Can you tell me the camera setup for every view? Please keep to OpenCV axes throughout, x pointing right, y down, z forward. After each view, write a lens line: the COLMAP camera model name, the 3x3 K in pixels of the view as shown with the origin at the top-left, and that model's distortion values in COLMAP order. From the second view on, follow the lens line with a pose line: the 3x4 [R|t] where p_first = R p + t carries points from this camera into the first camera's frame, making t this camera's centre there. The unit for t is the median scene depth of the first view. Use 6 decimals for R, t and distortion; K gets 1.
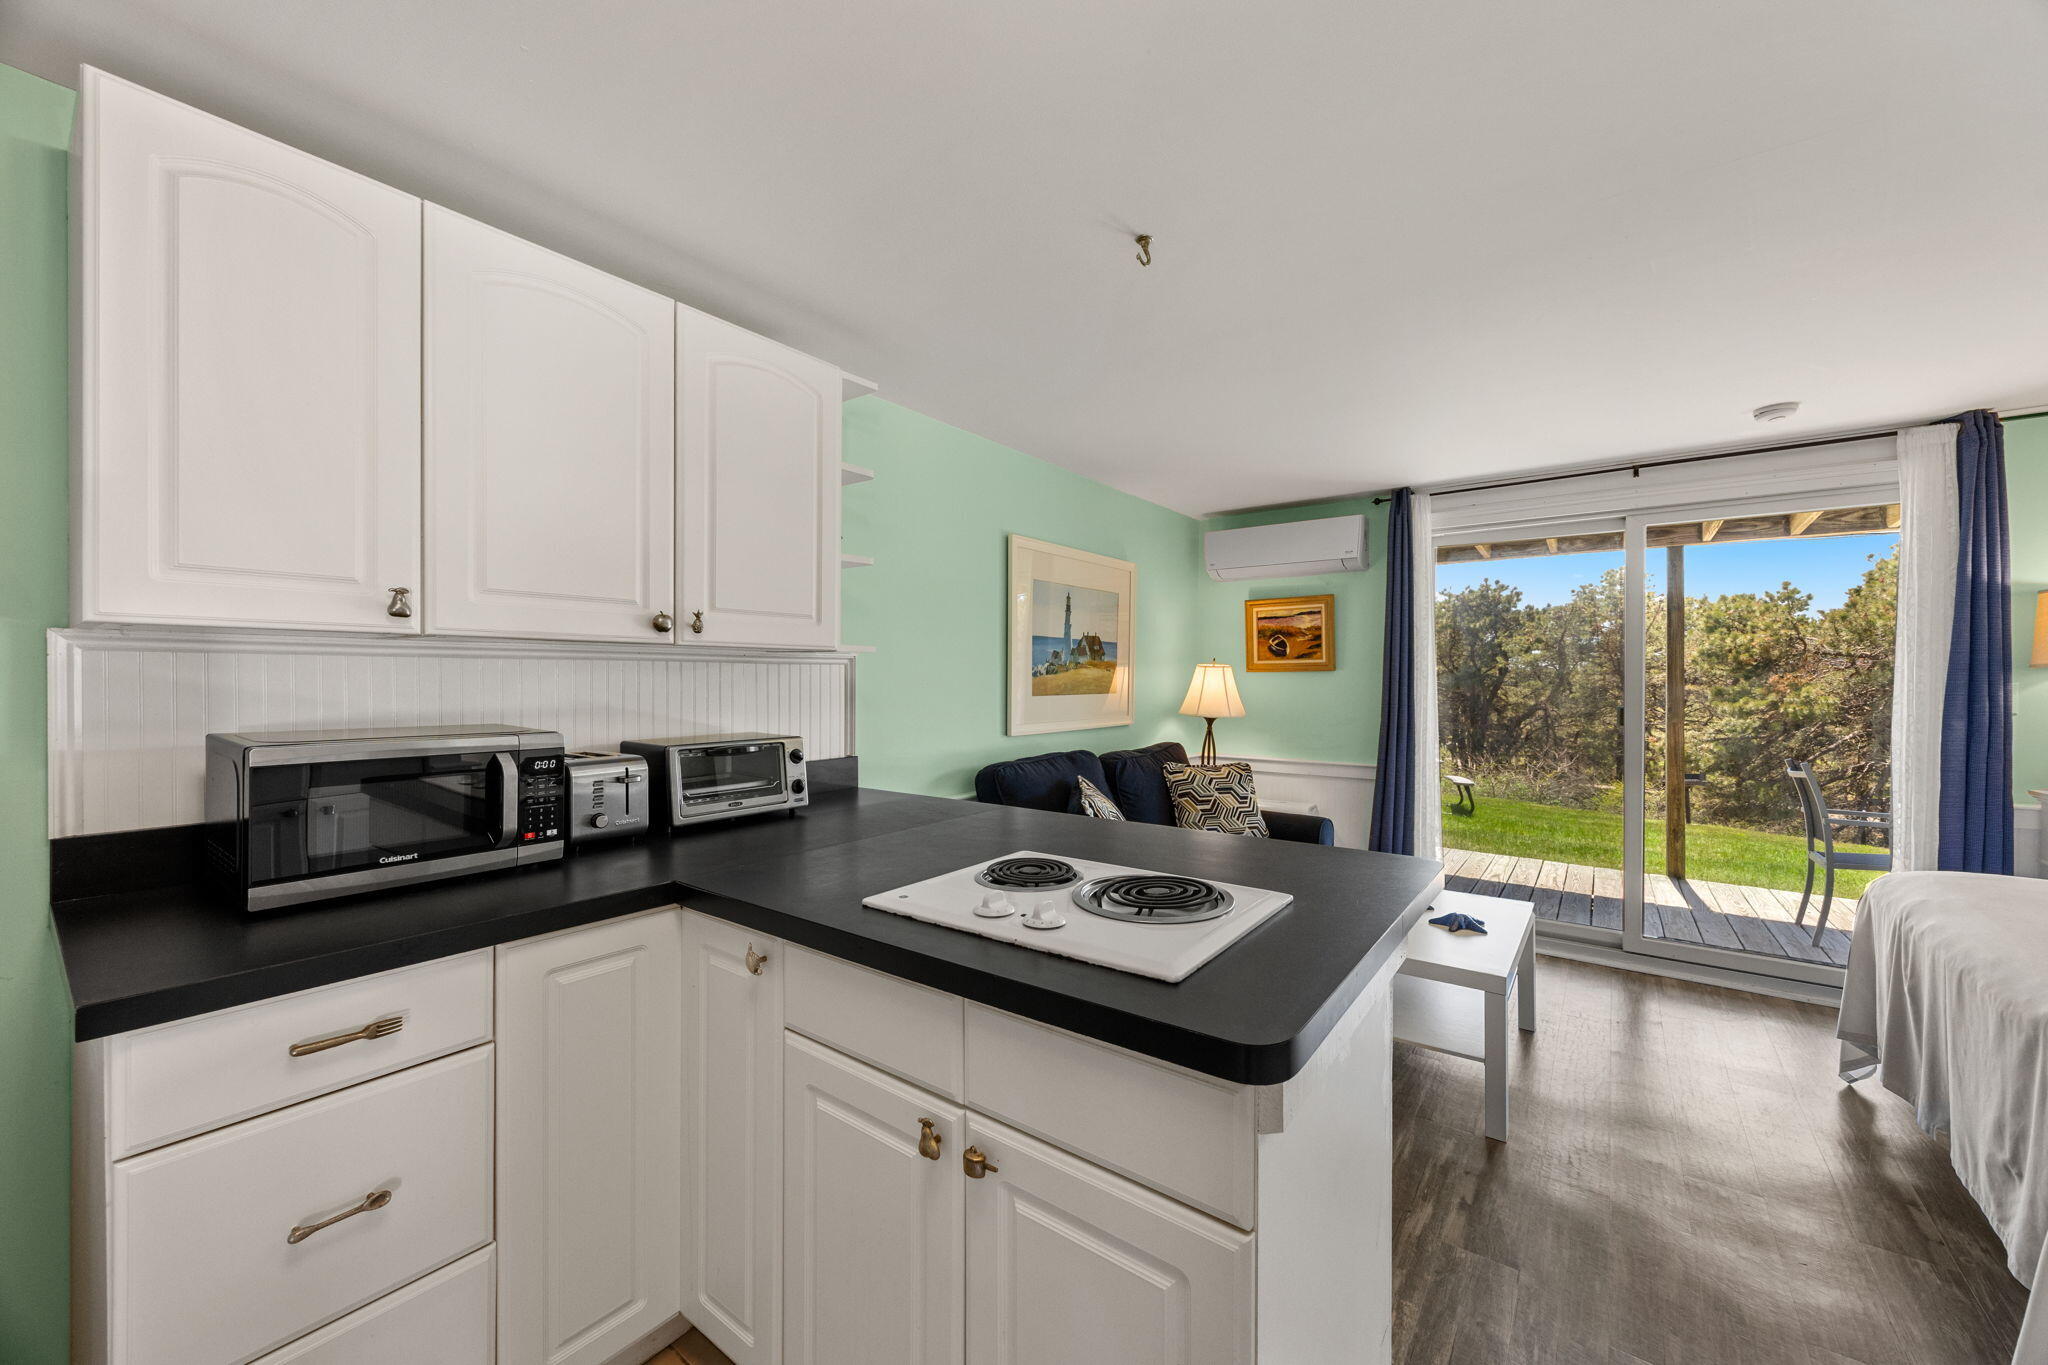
lens RADIAL K [[775.2, 0, 1008.3], [0, 775.2, 682.1], [0, 0, 1]] dist [-0.000047, -0.000486]
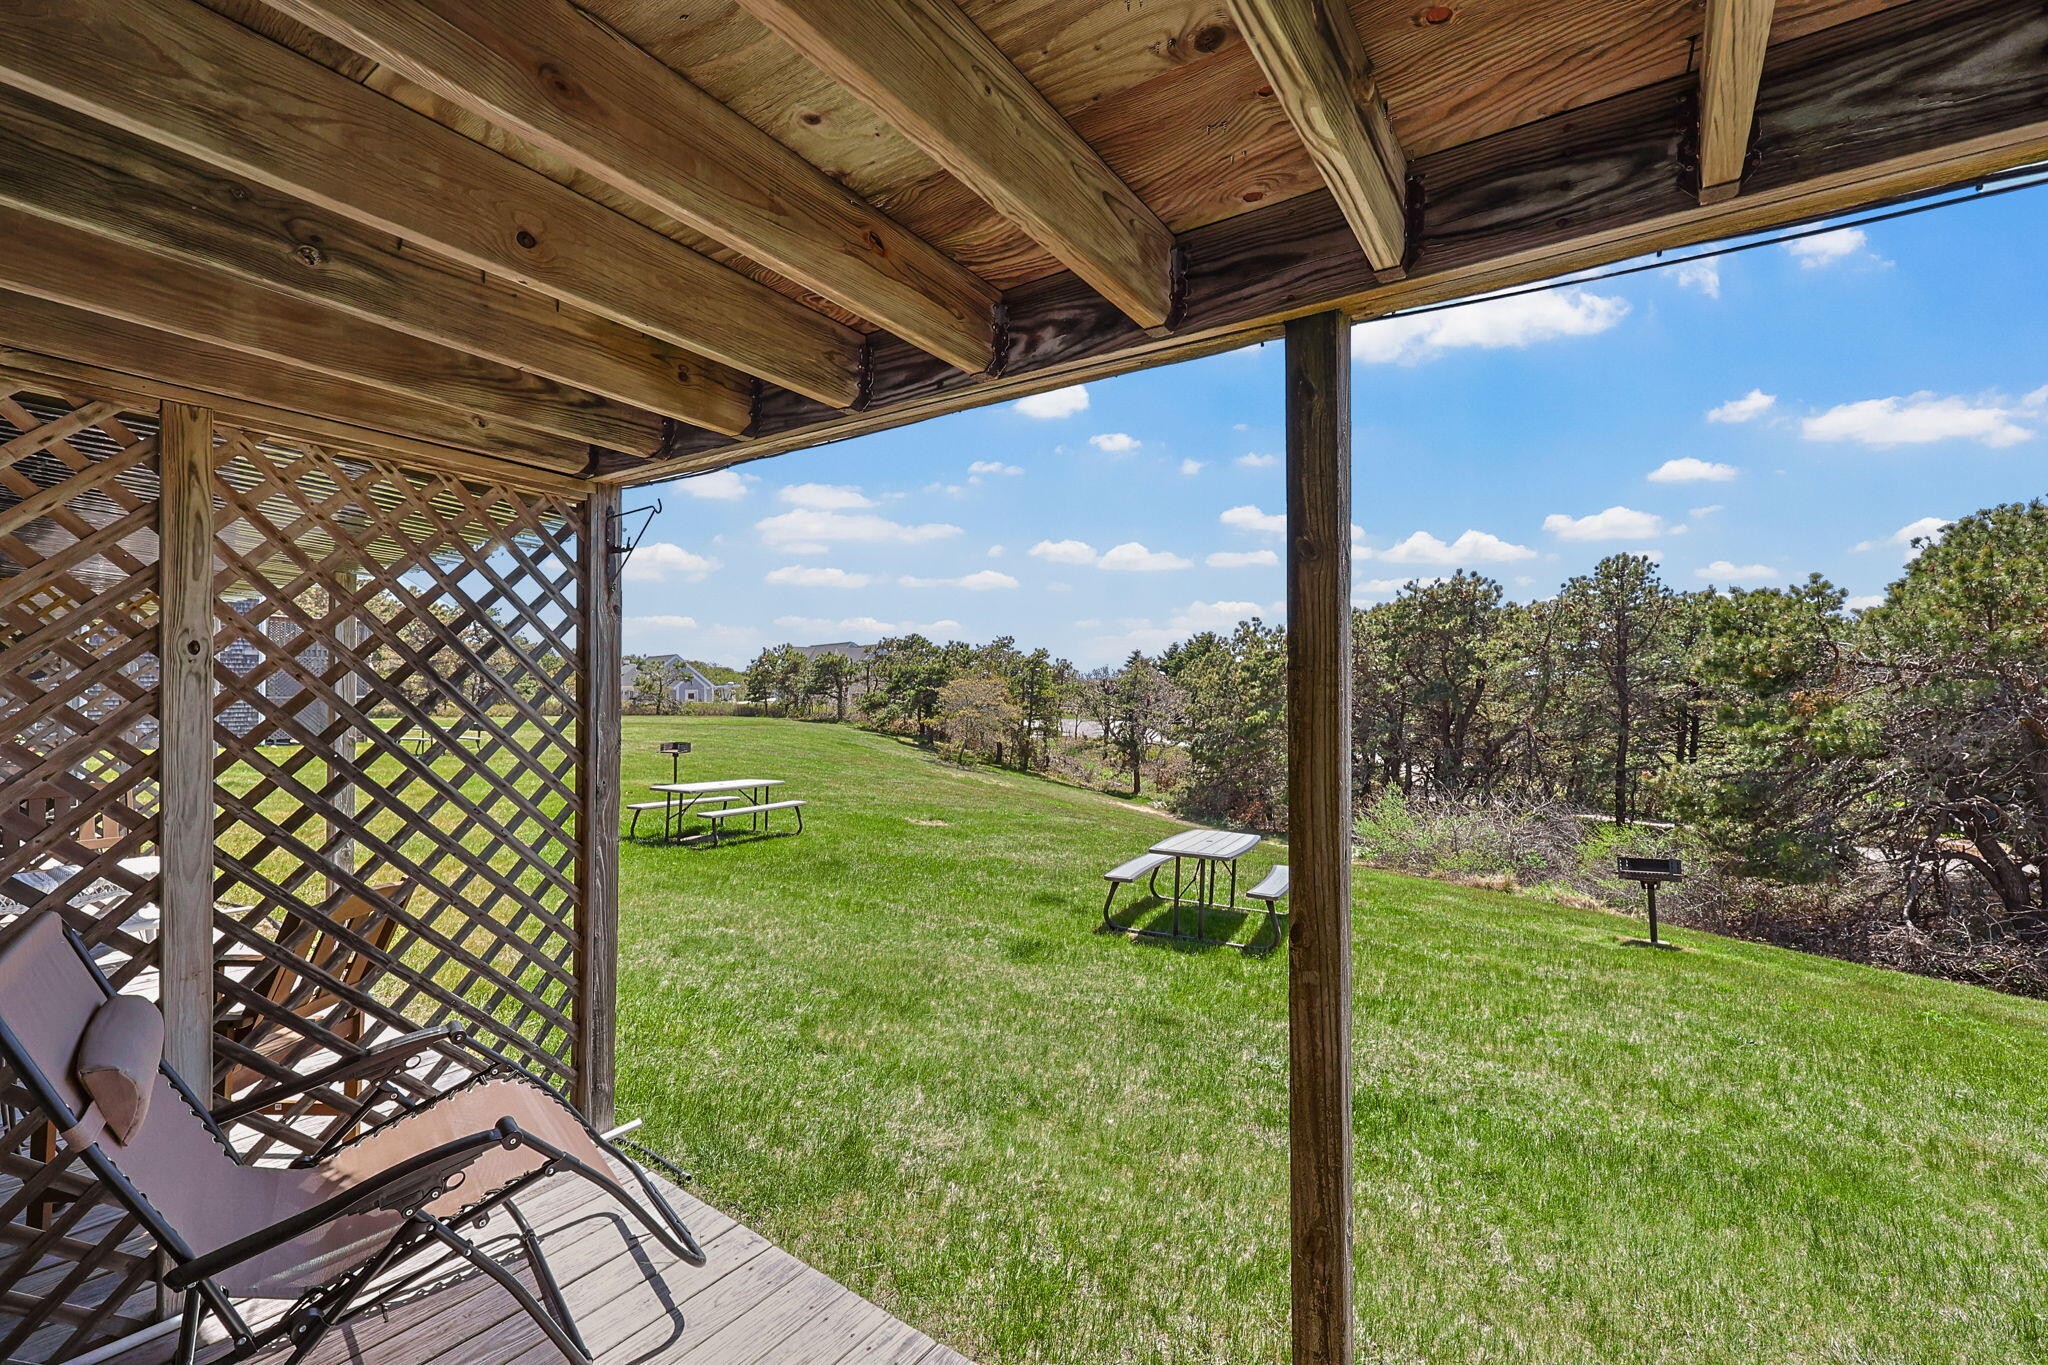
lens RADIAL K [[944.6, 0, 893.5], [0, 944.6, 685.6], [0, 0, 1]] dist [-0.027658, 0.006951]
pose [[0.999996, -0.000012, 0.002720, 0.917927], [0.000040, 0.999948, -0.010244, -0.057328], [-0.002720, 0.010244, 0.999944, 0.869346]]
